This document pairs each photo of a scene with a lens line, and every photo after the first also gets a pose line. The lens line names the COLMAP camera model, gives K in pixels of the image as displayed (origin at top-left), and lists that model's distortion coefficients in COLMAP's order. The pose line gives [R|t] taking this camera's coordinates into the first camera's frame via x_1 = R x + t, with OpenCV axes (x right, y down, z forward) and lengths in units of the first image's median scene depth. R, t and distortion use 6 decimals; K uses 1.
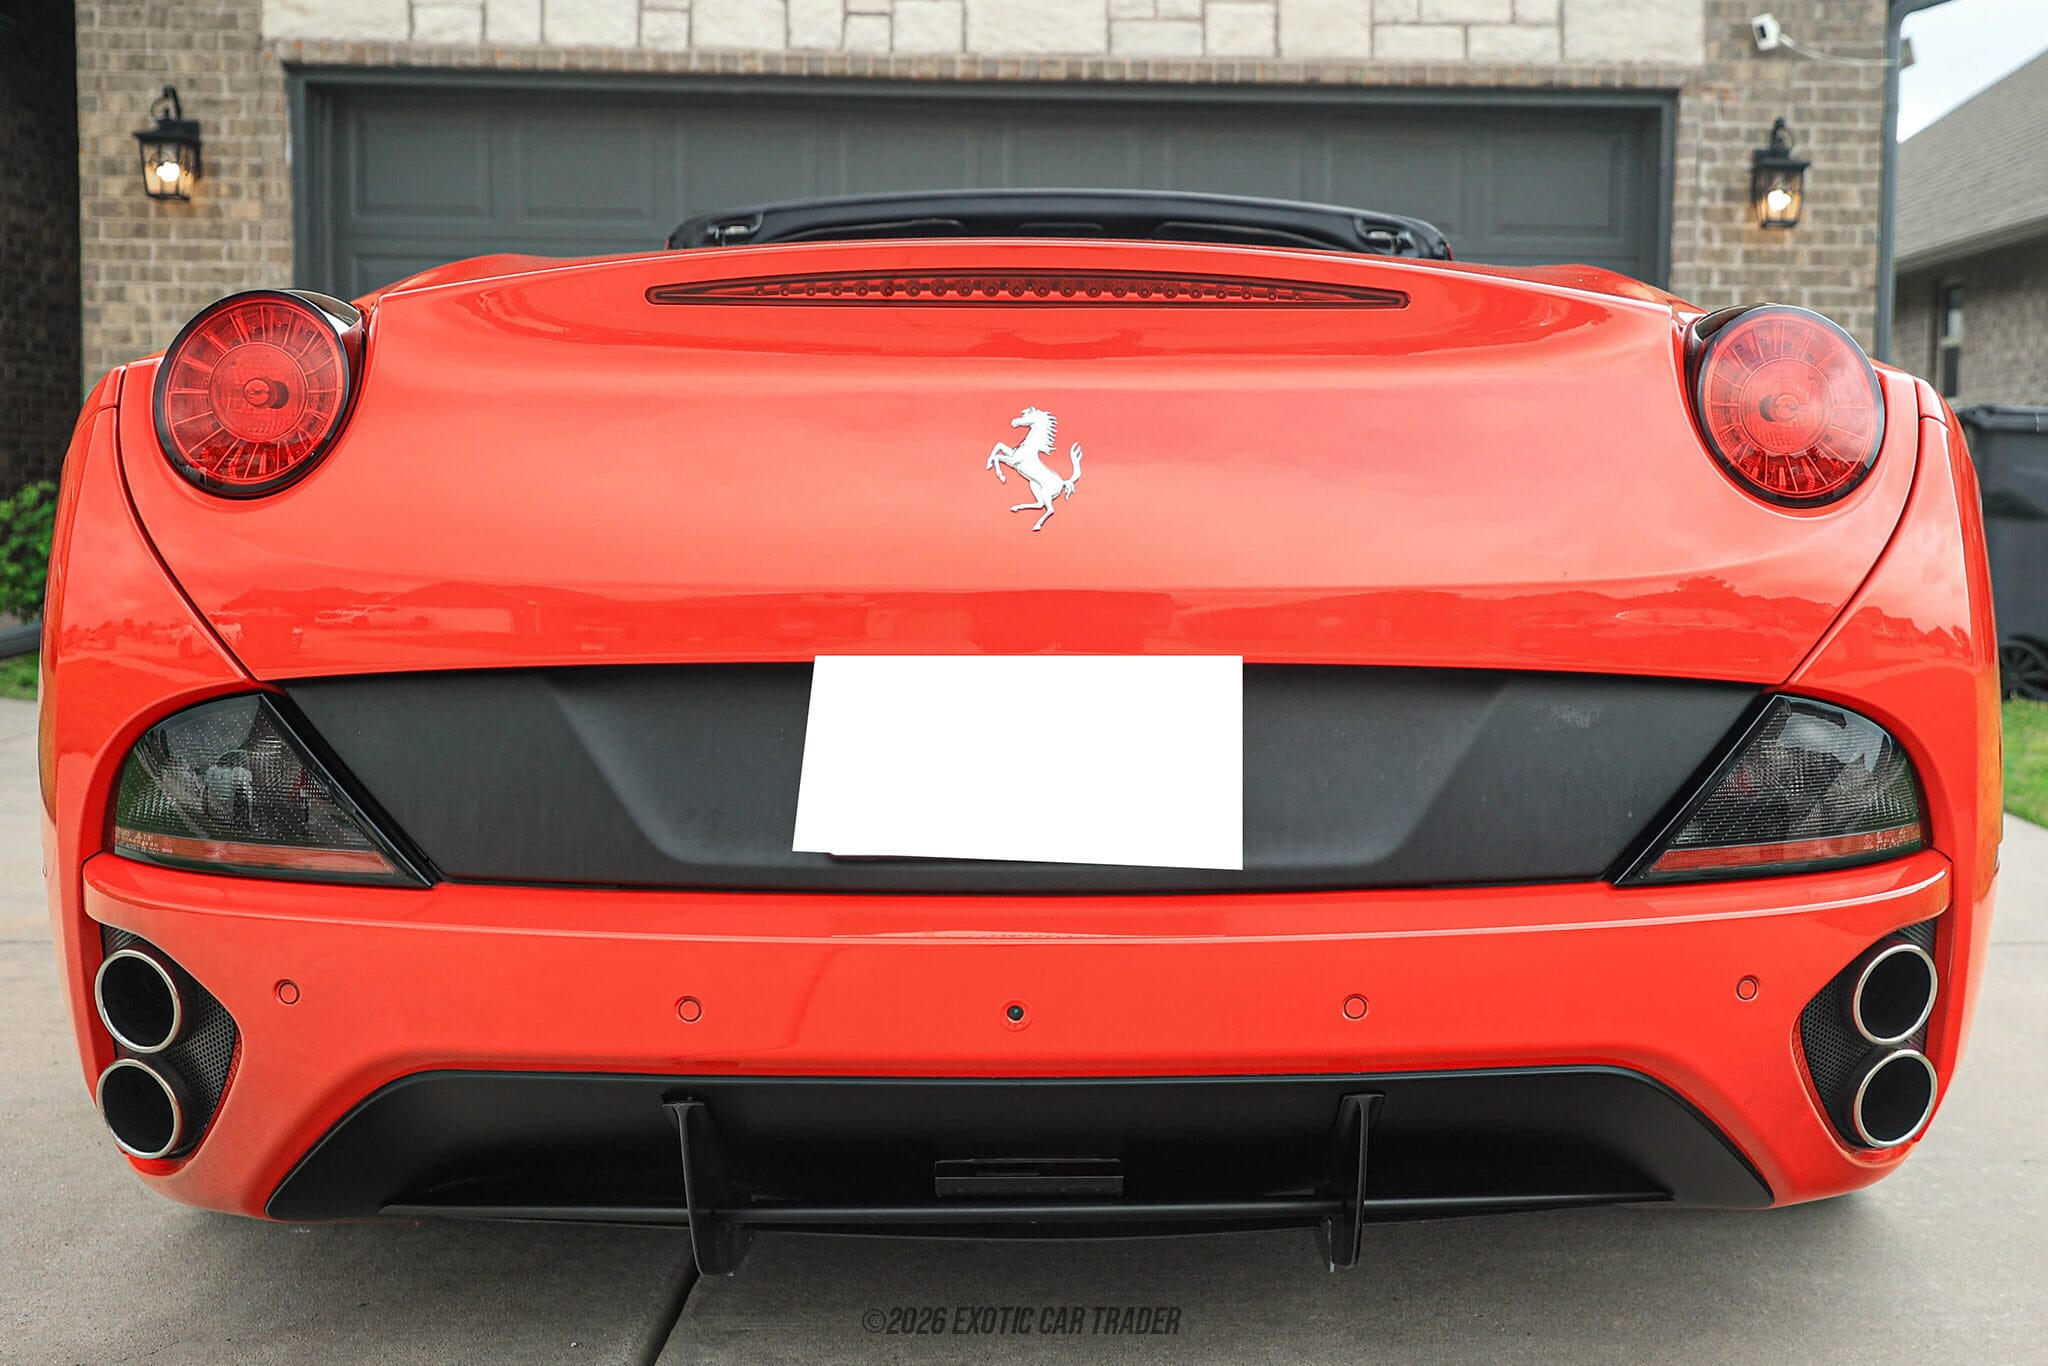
lens RADIAL K [[2254.6, 0, 1024.0], [0, 2254.6, 683.0], [0, 0, 1]] dist [0.008500, 0.000159]
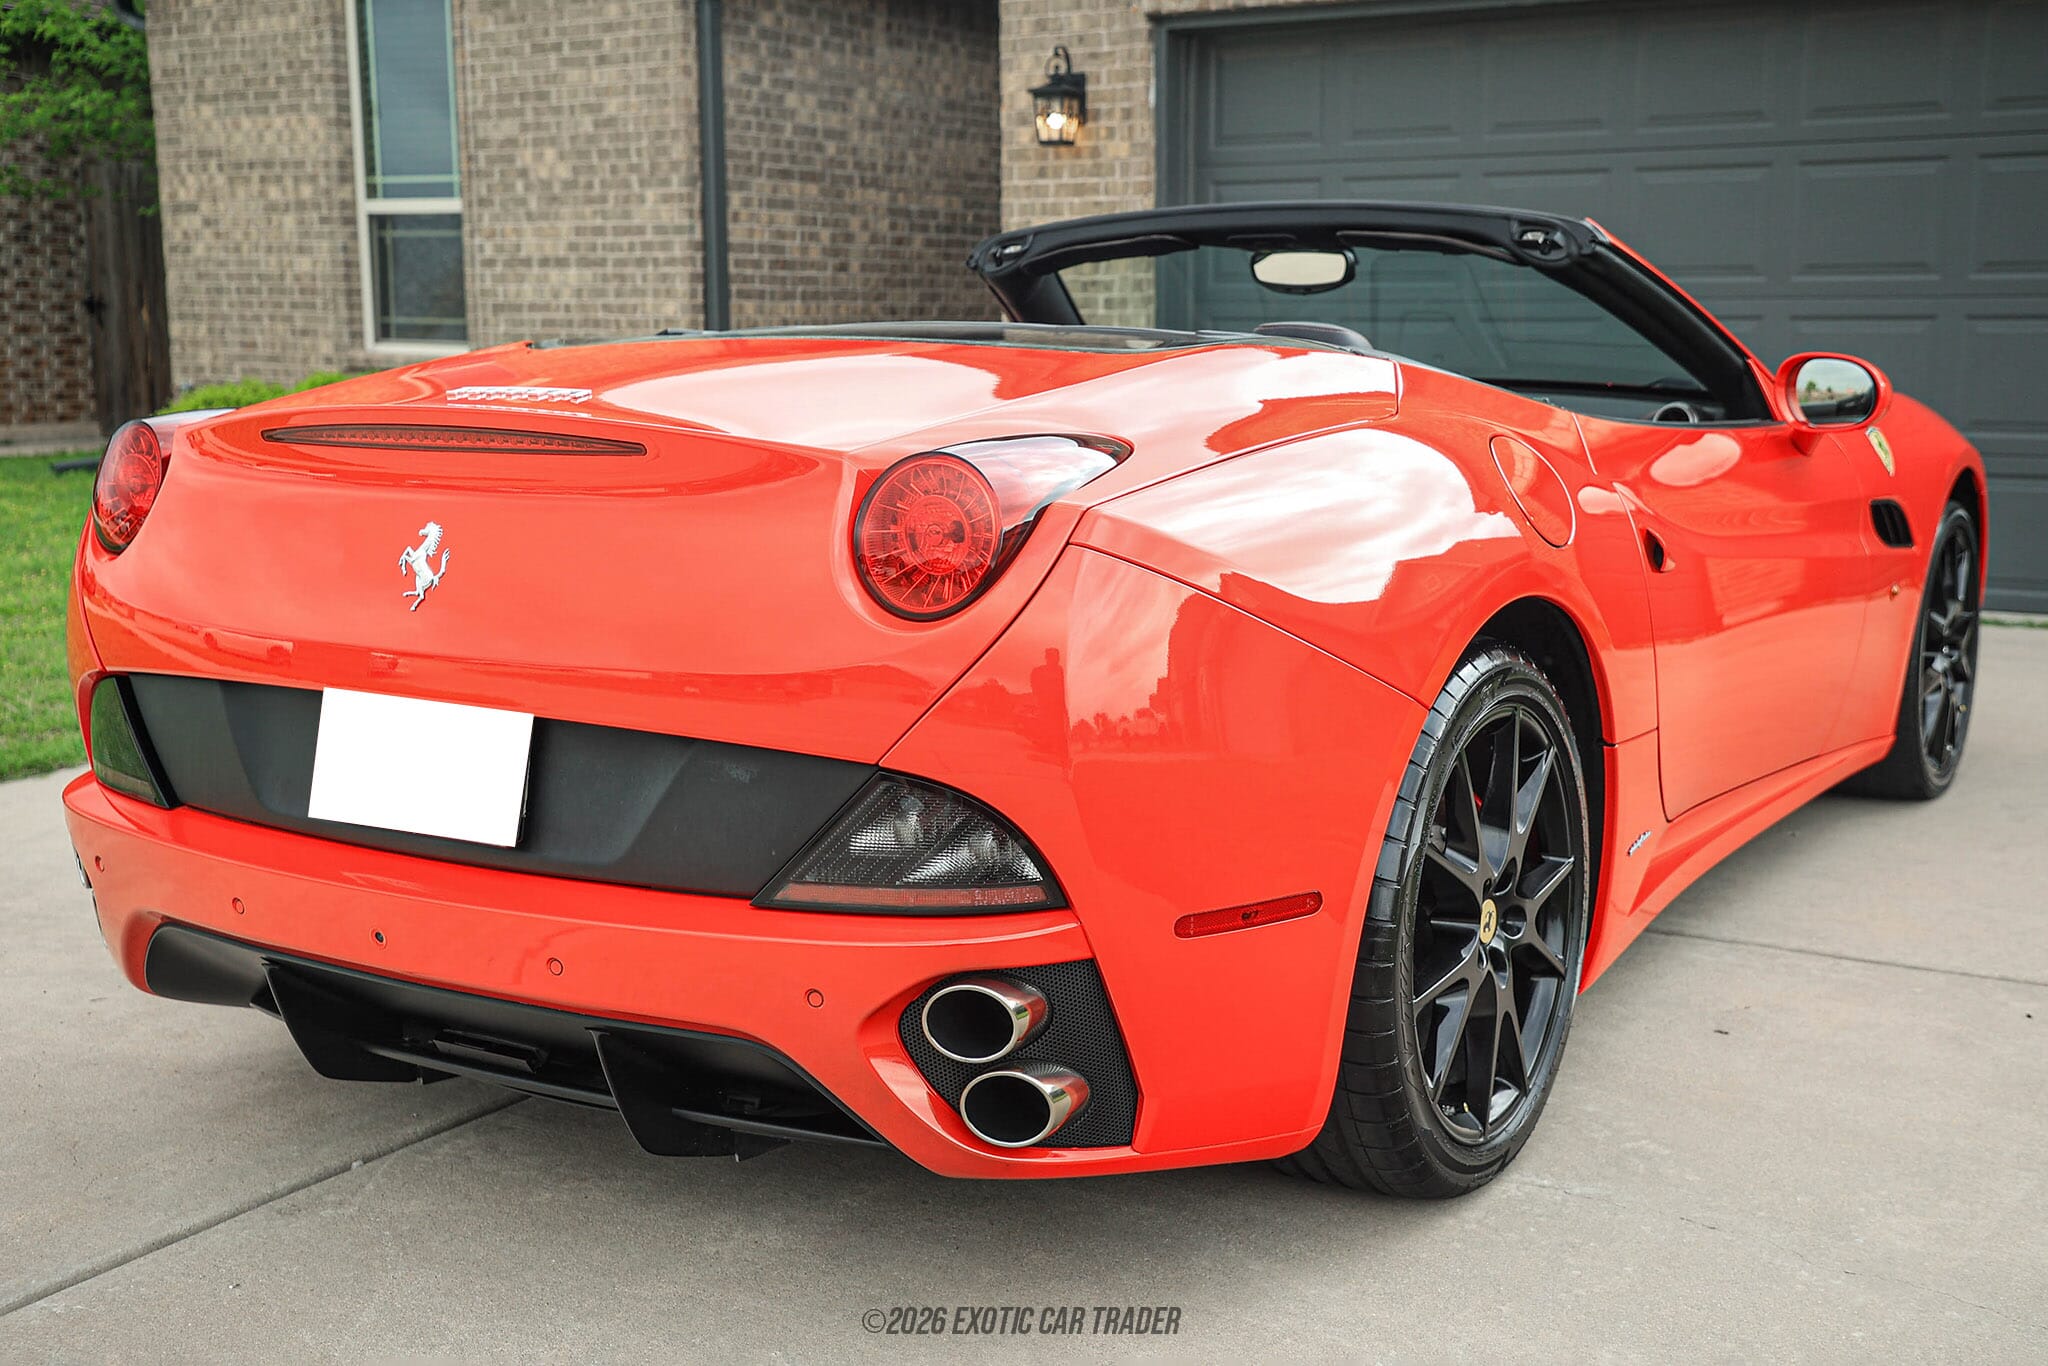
lens RADIAL K [[2236.7, 0, 1014.9], [0, 2236.7, 729.2], [0, 0, 1]] dist [0.057145, 0.019343]
pose [[0.826941, 0.091114, -0.554858, 0.273002], [-0.035809, 0.993314, 0.109746, -0.039586], [0.561148, -0.070885, 0.824675, 0.005615]]
